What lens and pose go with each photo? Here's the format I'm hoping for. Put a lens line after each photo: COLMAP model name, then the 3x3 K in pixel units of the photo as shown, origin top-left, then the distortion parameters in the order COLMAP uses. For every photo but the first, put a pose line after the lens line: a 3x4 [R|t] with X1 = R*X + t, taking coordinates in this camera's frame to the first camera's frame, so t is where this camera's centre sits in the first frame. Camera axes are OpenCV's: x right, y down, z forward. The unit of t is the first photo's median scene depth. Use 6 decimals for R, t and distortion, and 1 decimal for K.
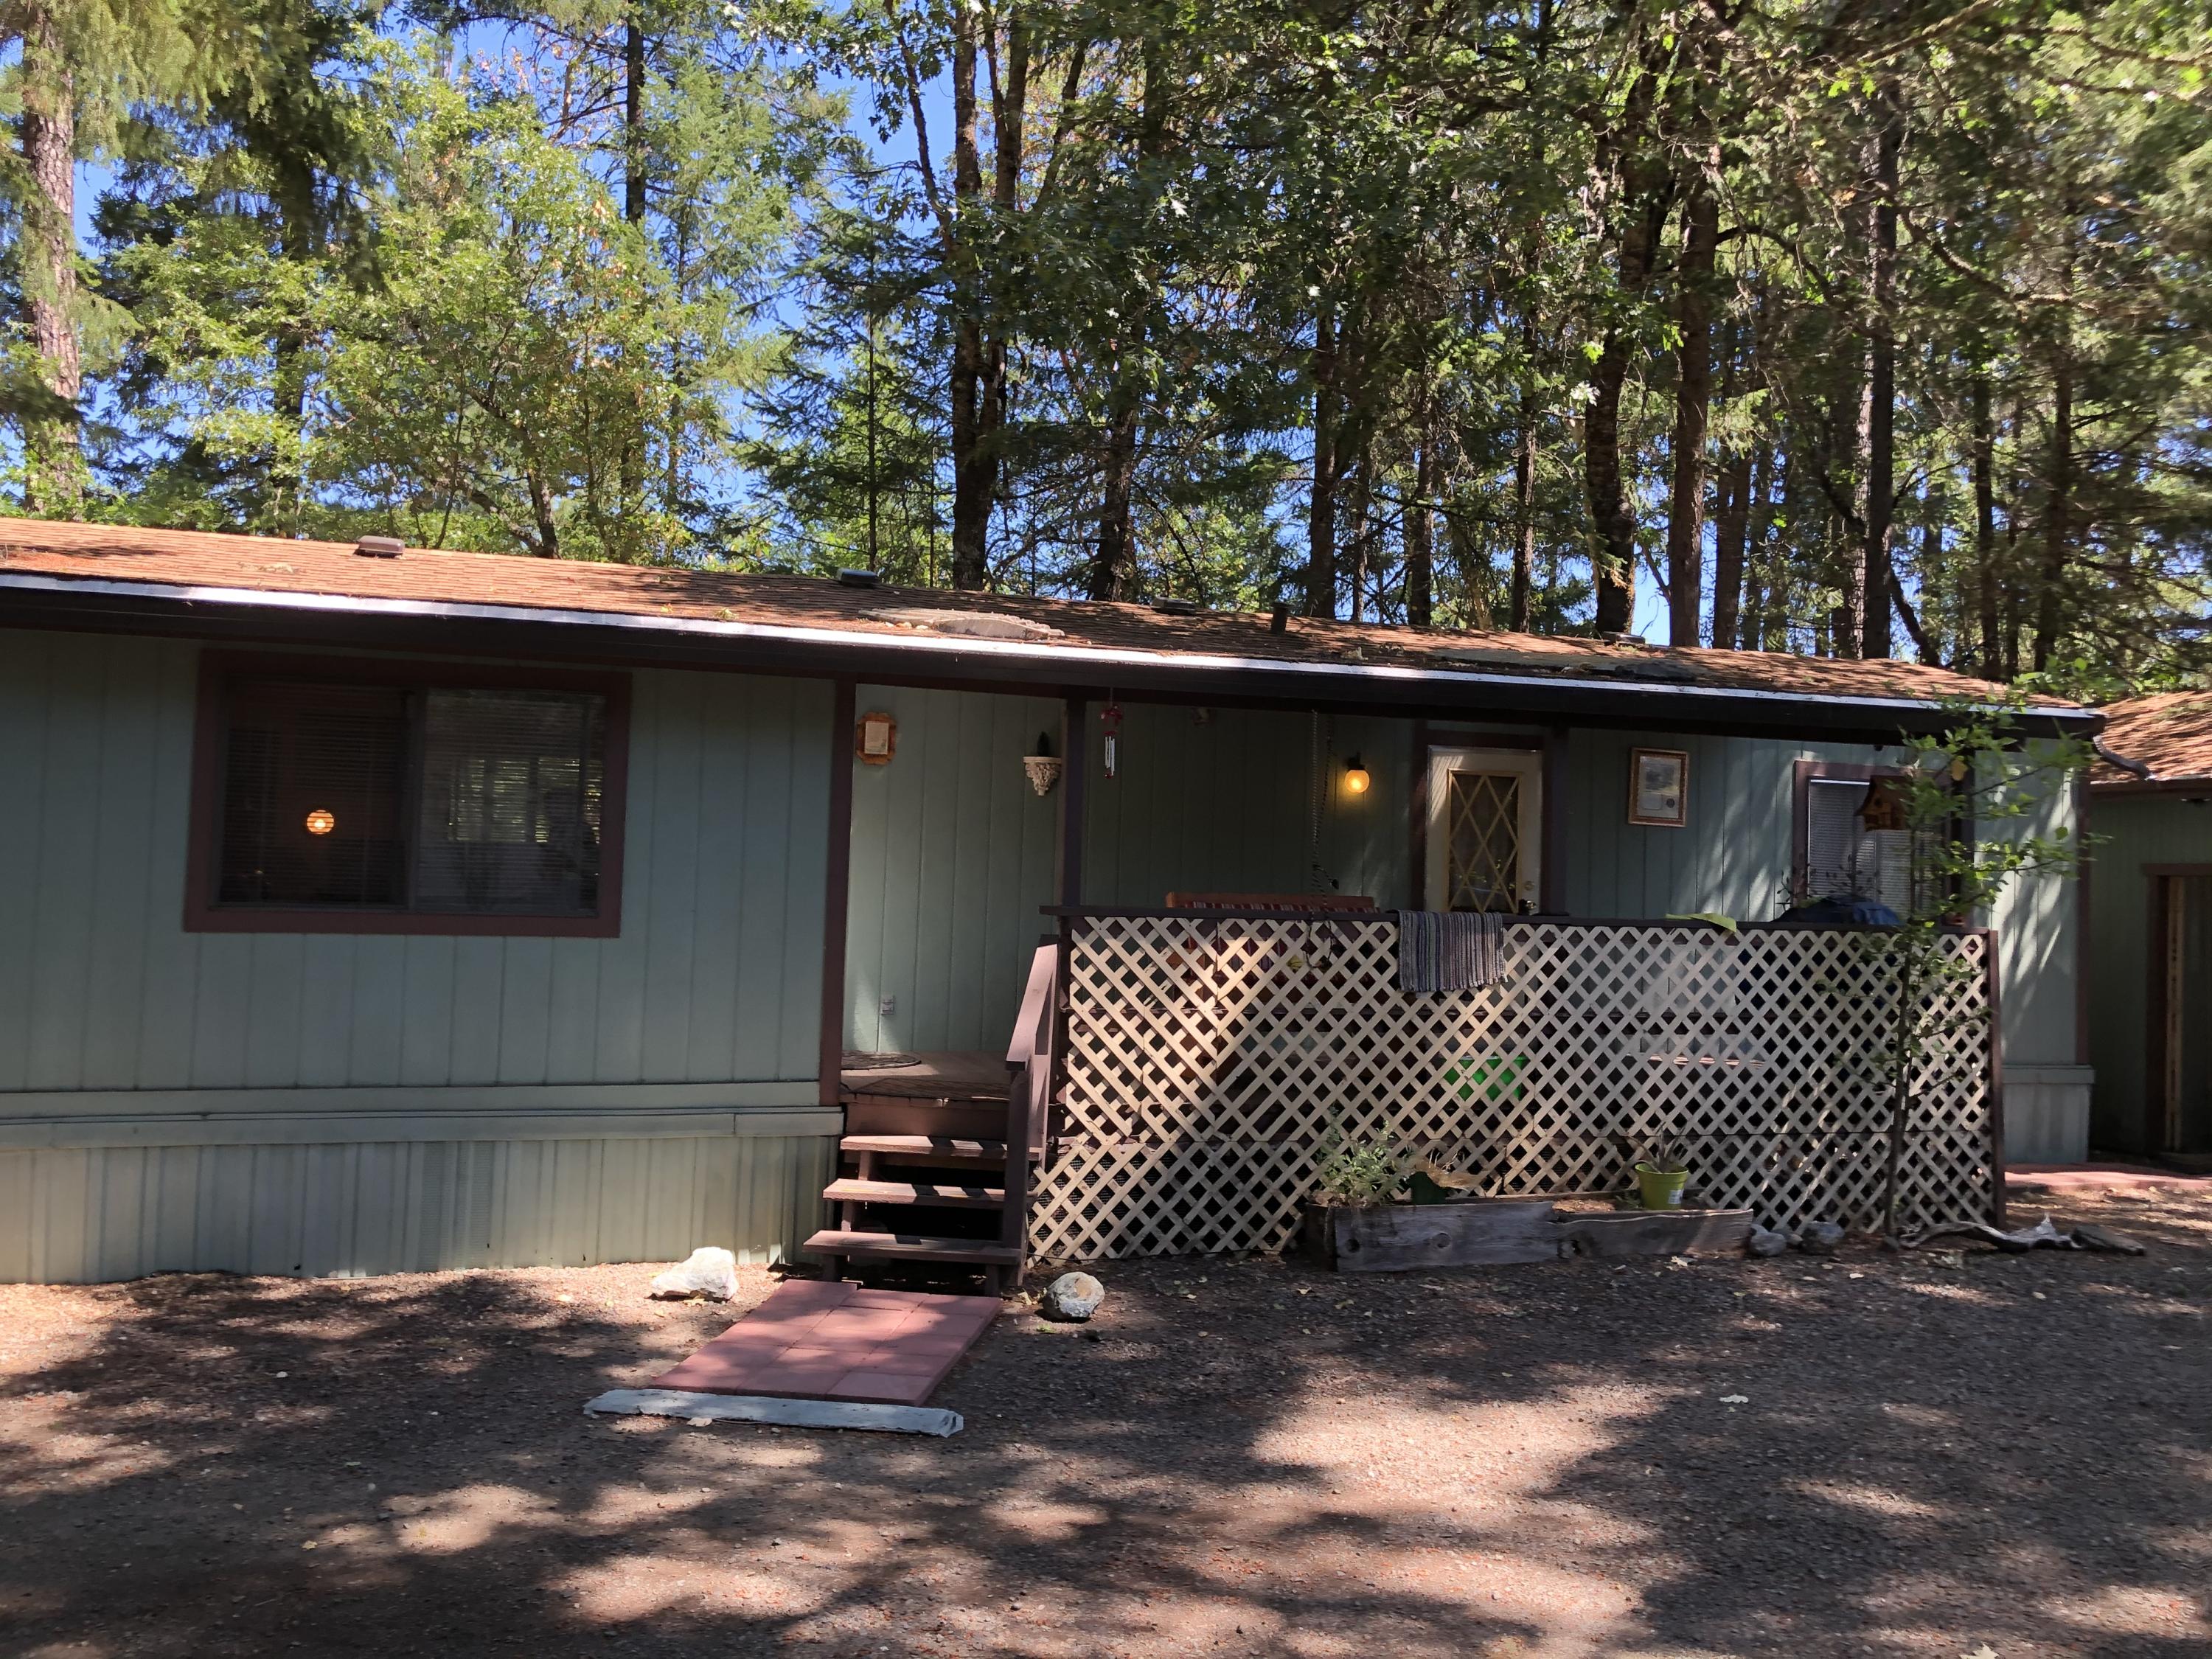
lens RADIAL K [[1786.8, 0, 1136.9], [0, 1786.8, 801.5], [0, 0, 1]] dist [0.046645, -0.067473]
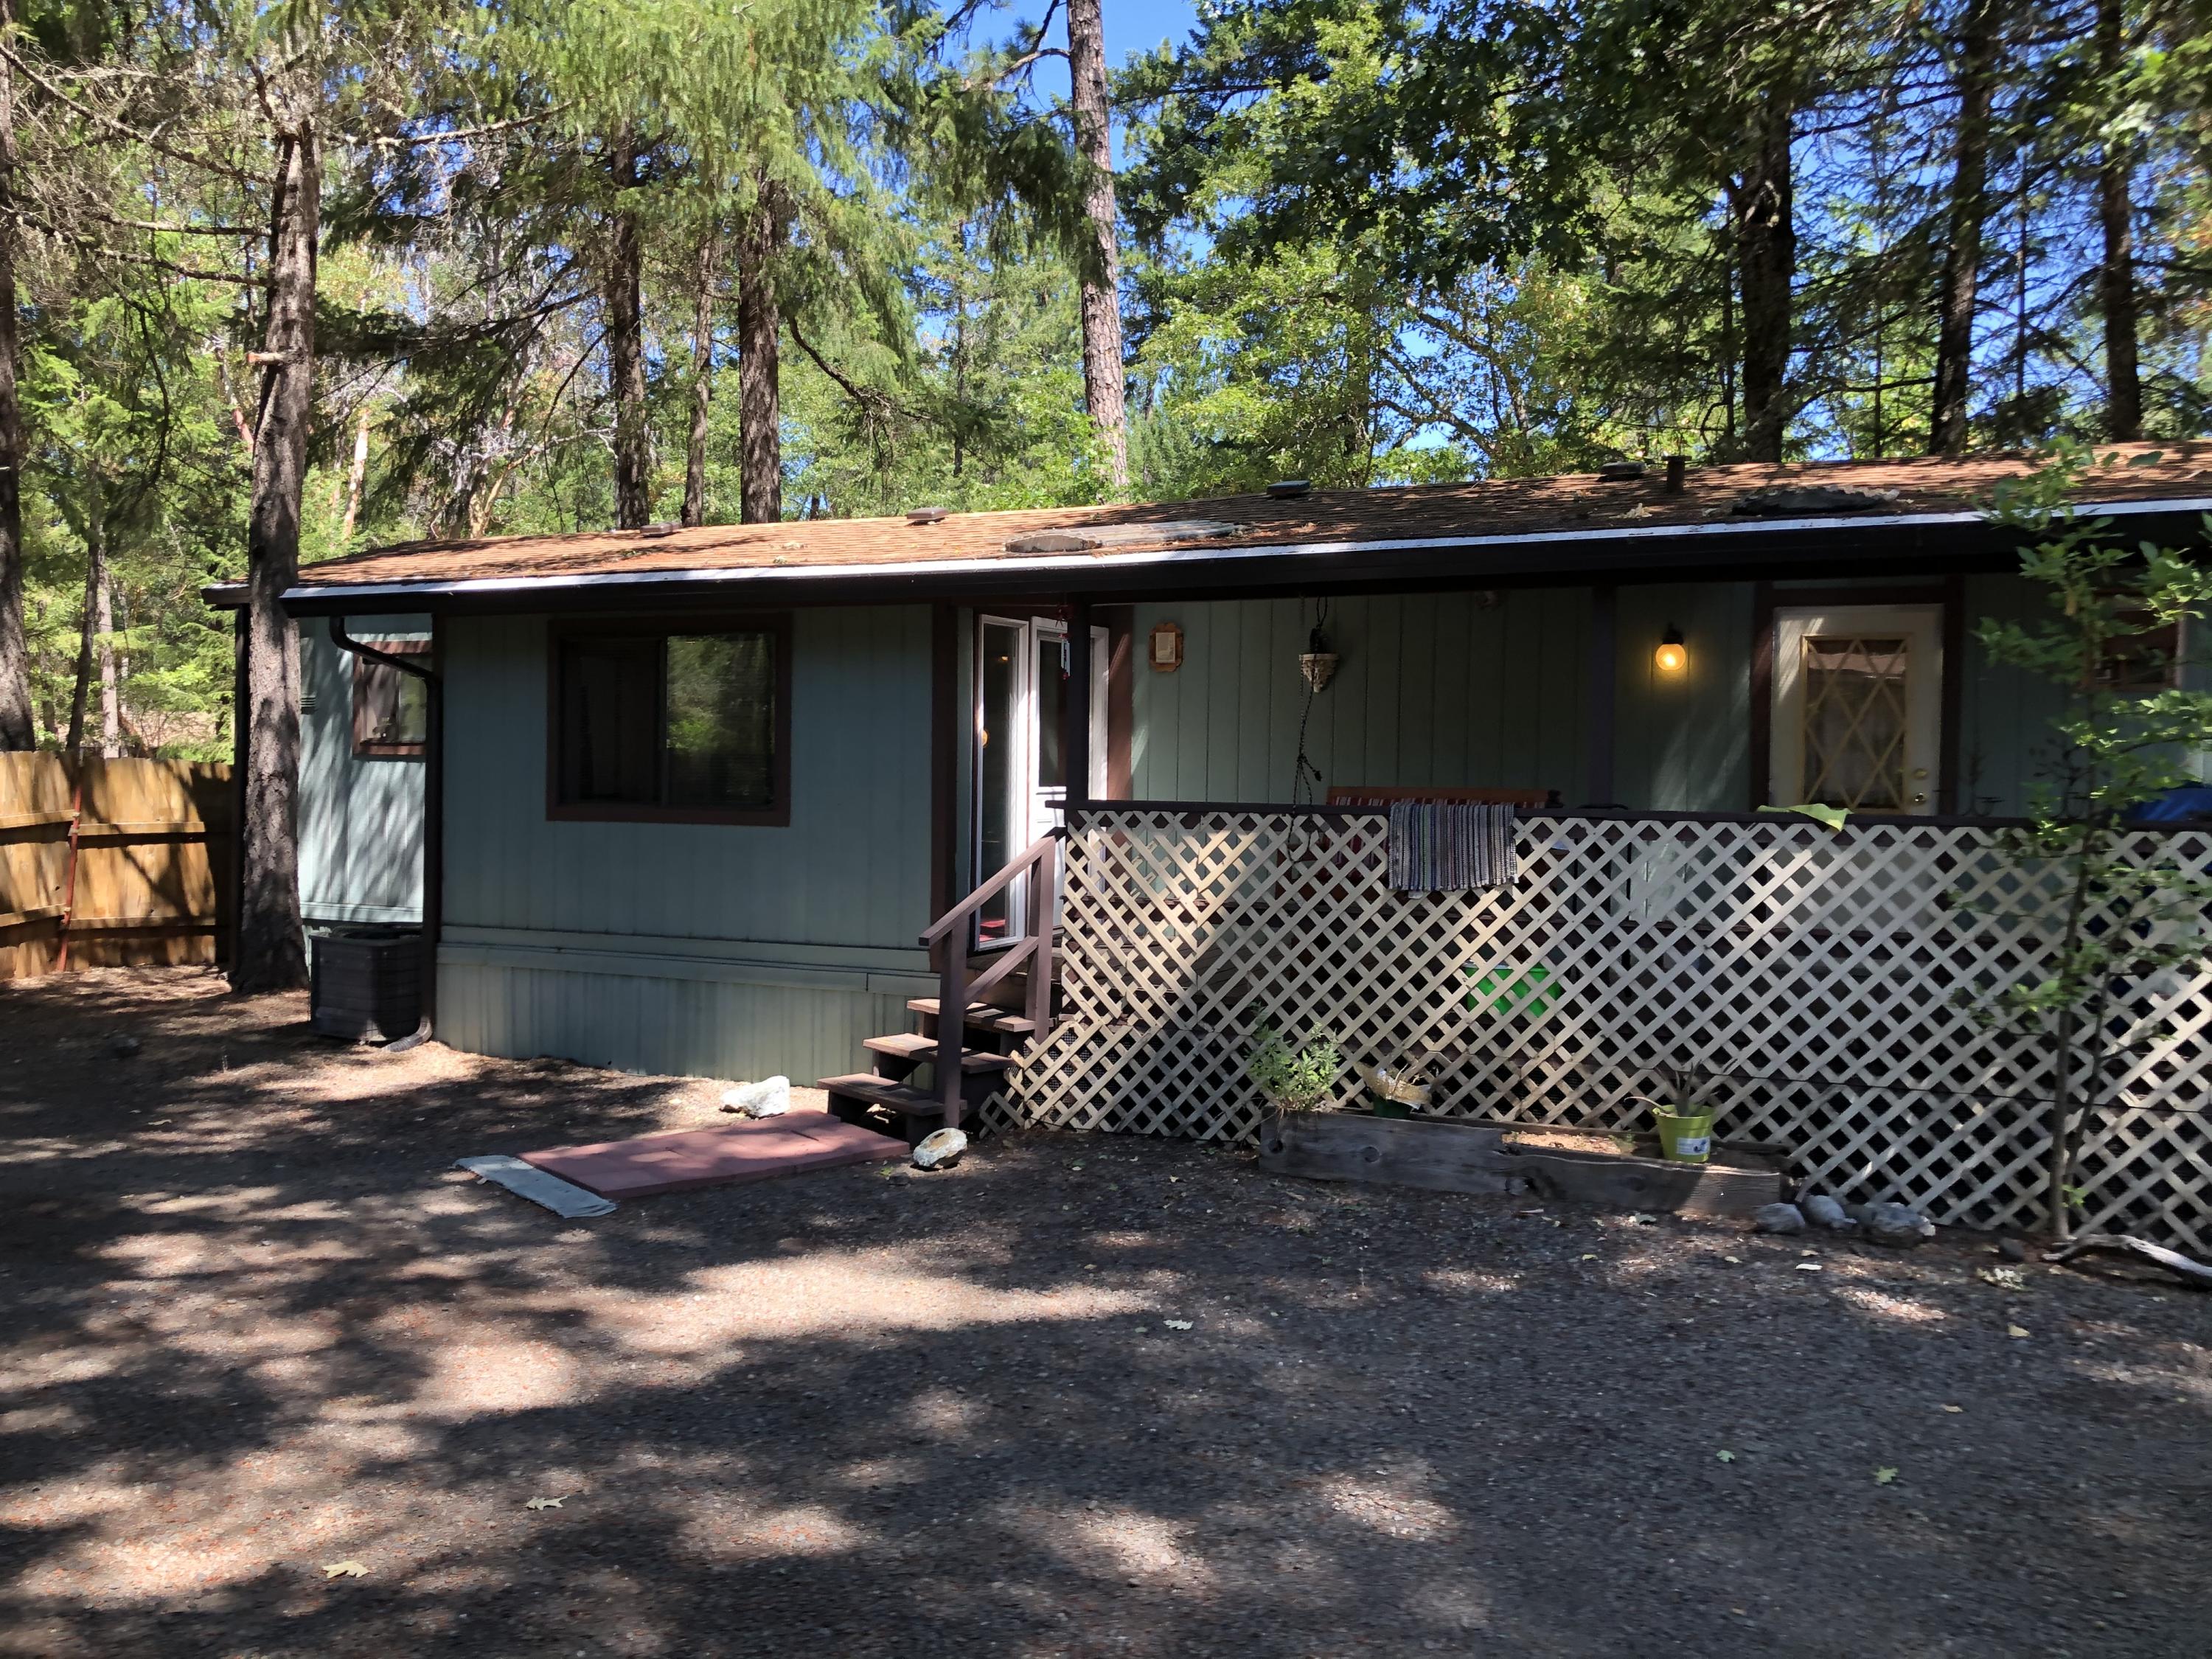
lens RADIAL K [[1786.8, 0, 1140.2], [0, 1786.8, 782.3], [0, 0, 1]] dist [0.046645, -0.067473]
pose [[0.741913, -0.011870, -0.670391, 0.698592], [0.041652, 0.998728, 0.028411, 0.018896], [0.669201, -0.049002, 0.741464, 0.231521]]
